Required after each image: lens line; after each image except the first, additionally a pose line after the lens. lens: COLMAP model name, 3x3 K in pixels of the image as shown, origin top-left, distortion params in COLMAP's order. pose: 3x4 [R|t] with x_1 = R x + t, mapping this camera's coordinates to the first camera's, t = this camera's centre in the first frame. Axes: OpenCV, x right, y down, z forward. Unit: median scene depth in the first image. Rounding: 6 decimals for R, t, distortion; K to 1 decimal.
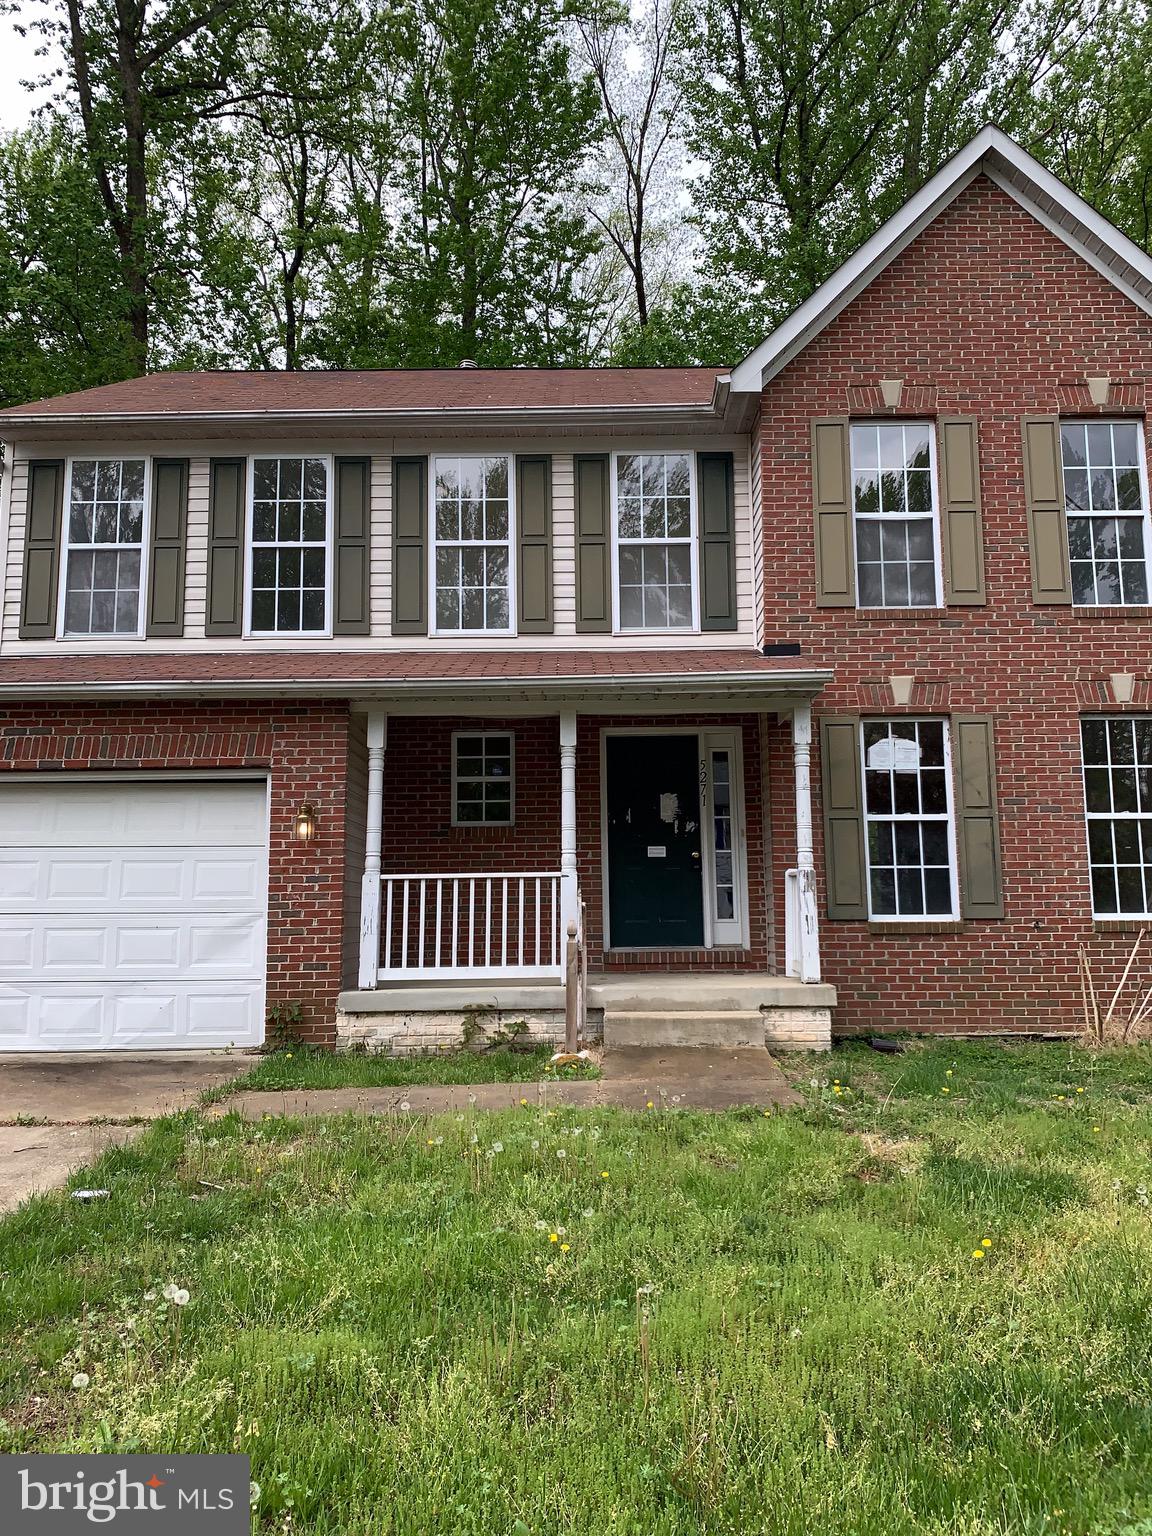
lens RADIAL K [[1172.1, 0, 596.2], [0, 1172.1, 747.4], [0, 0, 1]] dist [0.067730, -0.107155]
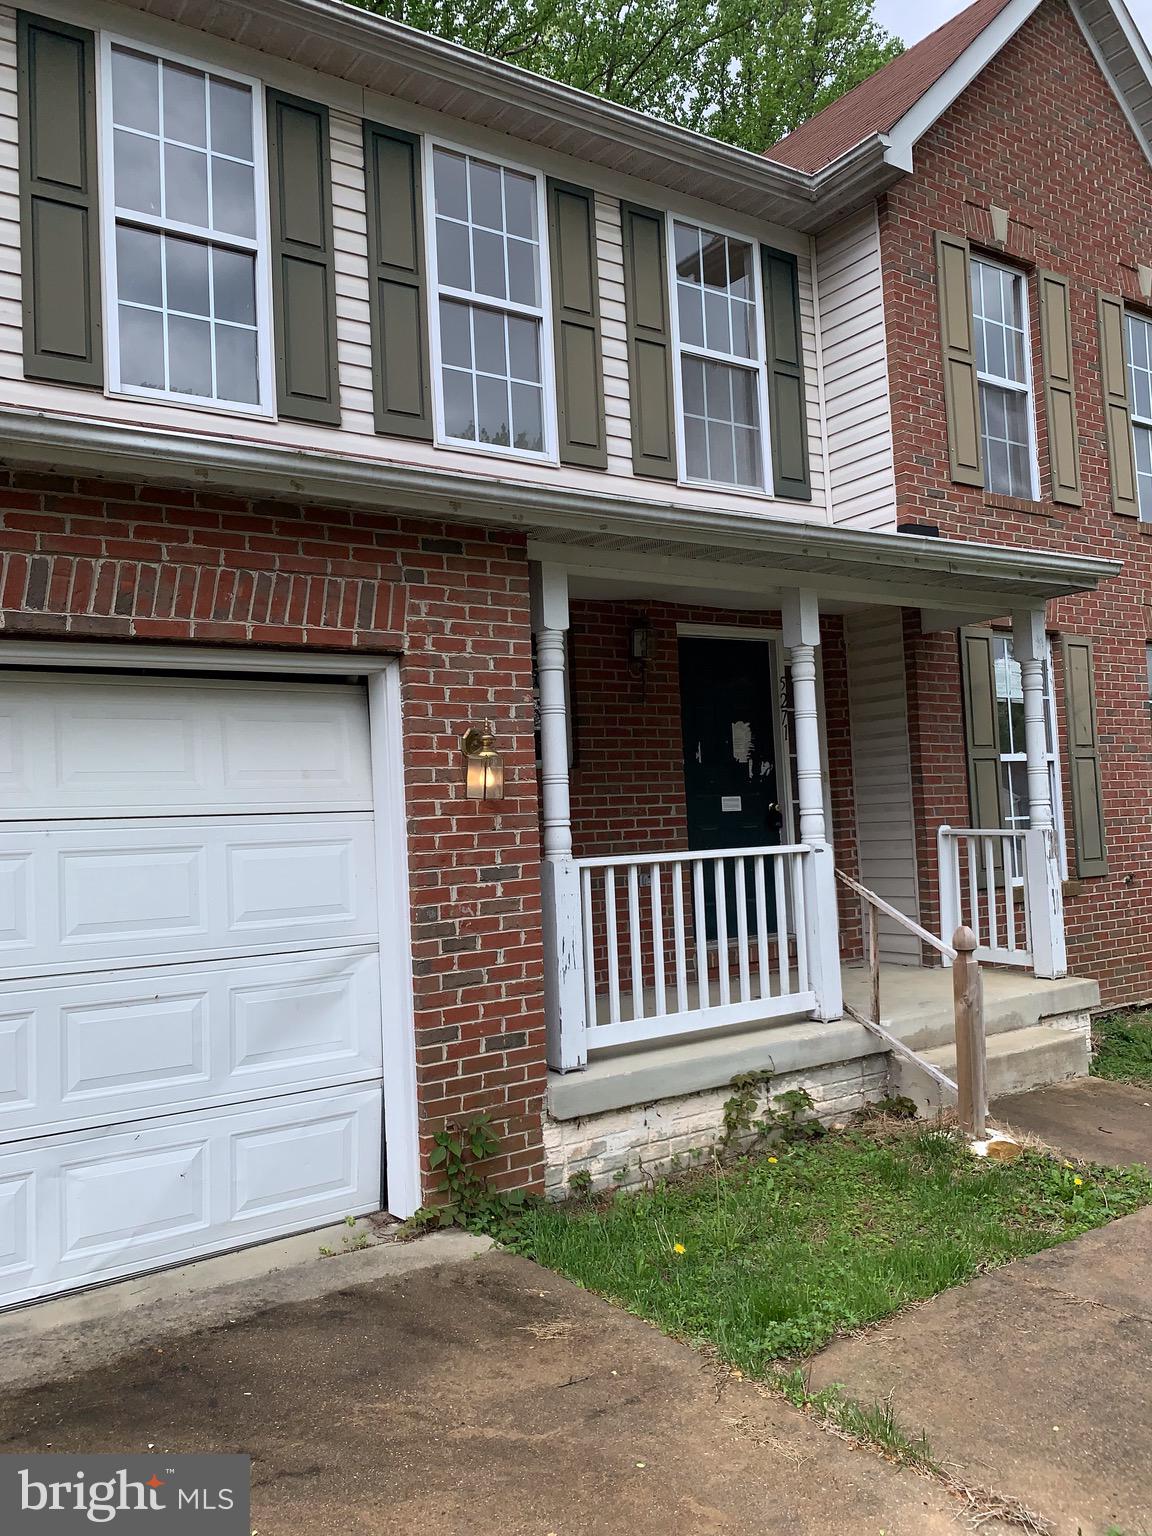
lens RADIAL K [[1179.5, 0, 576.3], [0, 1179.5, 743.8], [0, 0, 1]] dist [0.072629, -0.154938]
pose [[0.827753, 0.010871, 0.560988, -0.493230], [-0.043646, 0.998030, 0.045060, 0.029063], [-0.559393, -0.061784, 0.826597, 0.544104]]
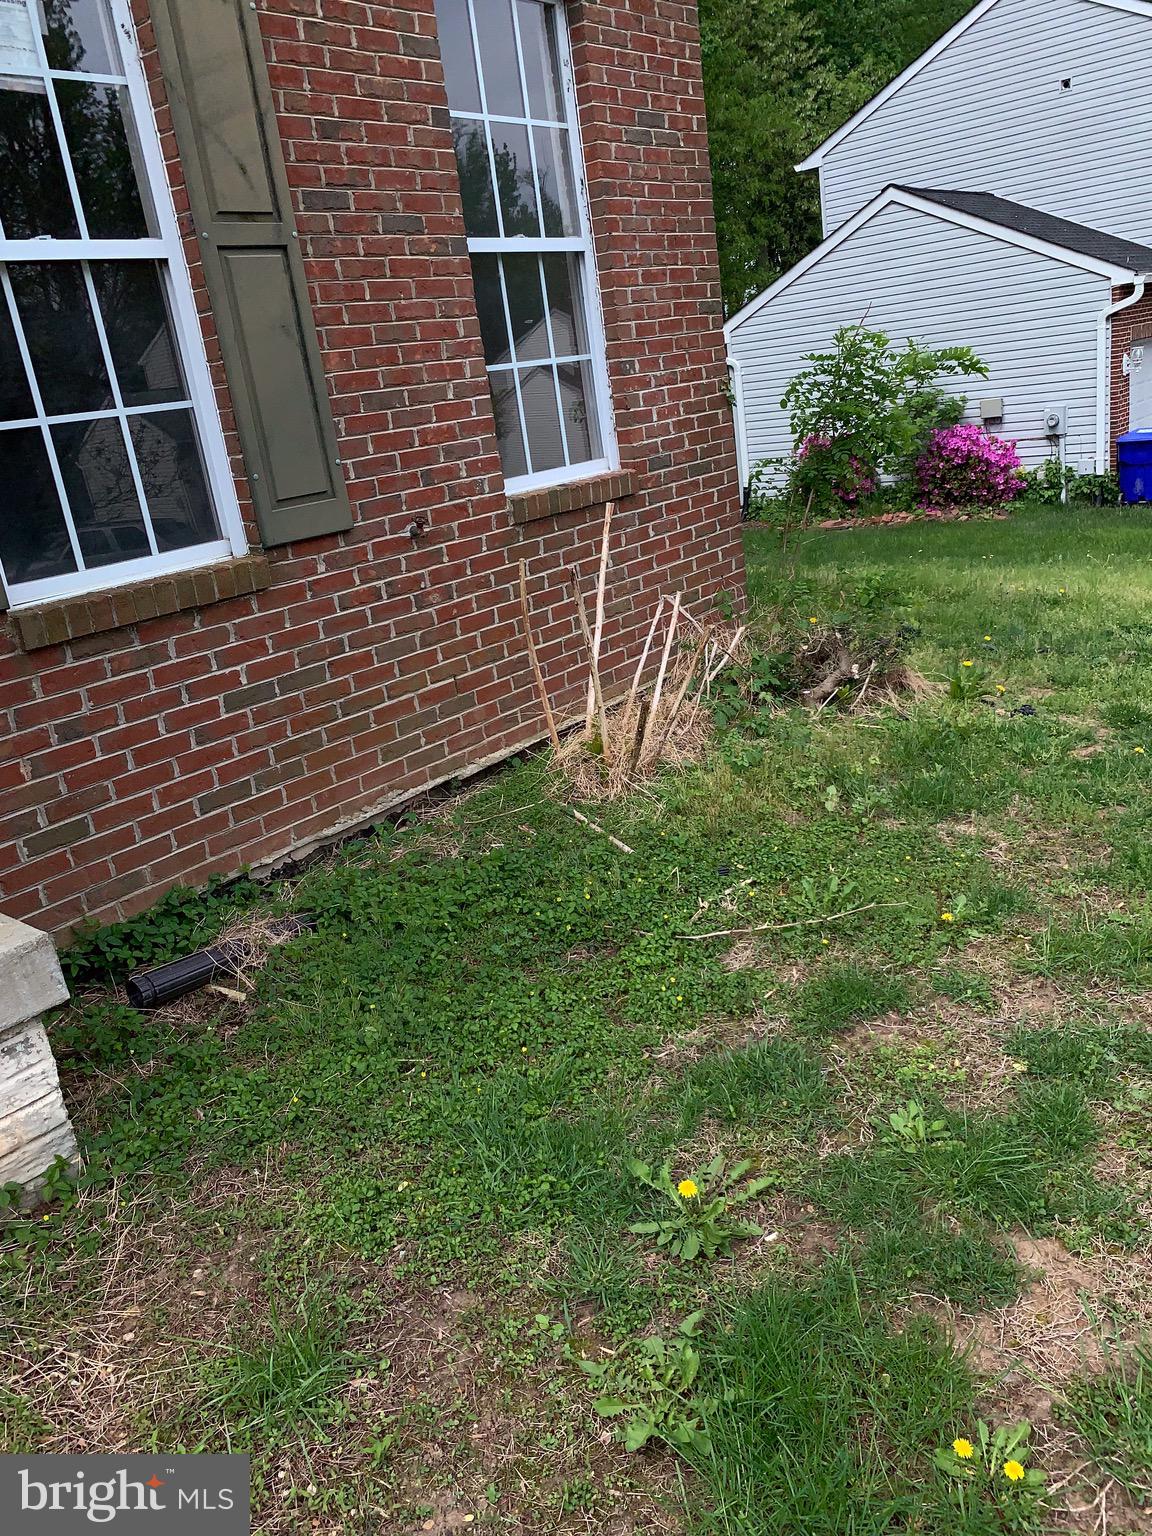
lens RADIAL K [[1172.1, 0, 596.2], [0, 1172.1, 747.4], [0, 0, 1]] dist [0.067730, -0.107155]
pose [[0.633114, -0.300997, 0.713139, 0.105660], [0.012081, 0.925029, 0.379705, 0.070009], [-0.773964, -0.231781, 0.589285, 0.743690]]
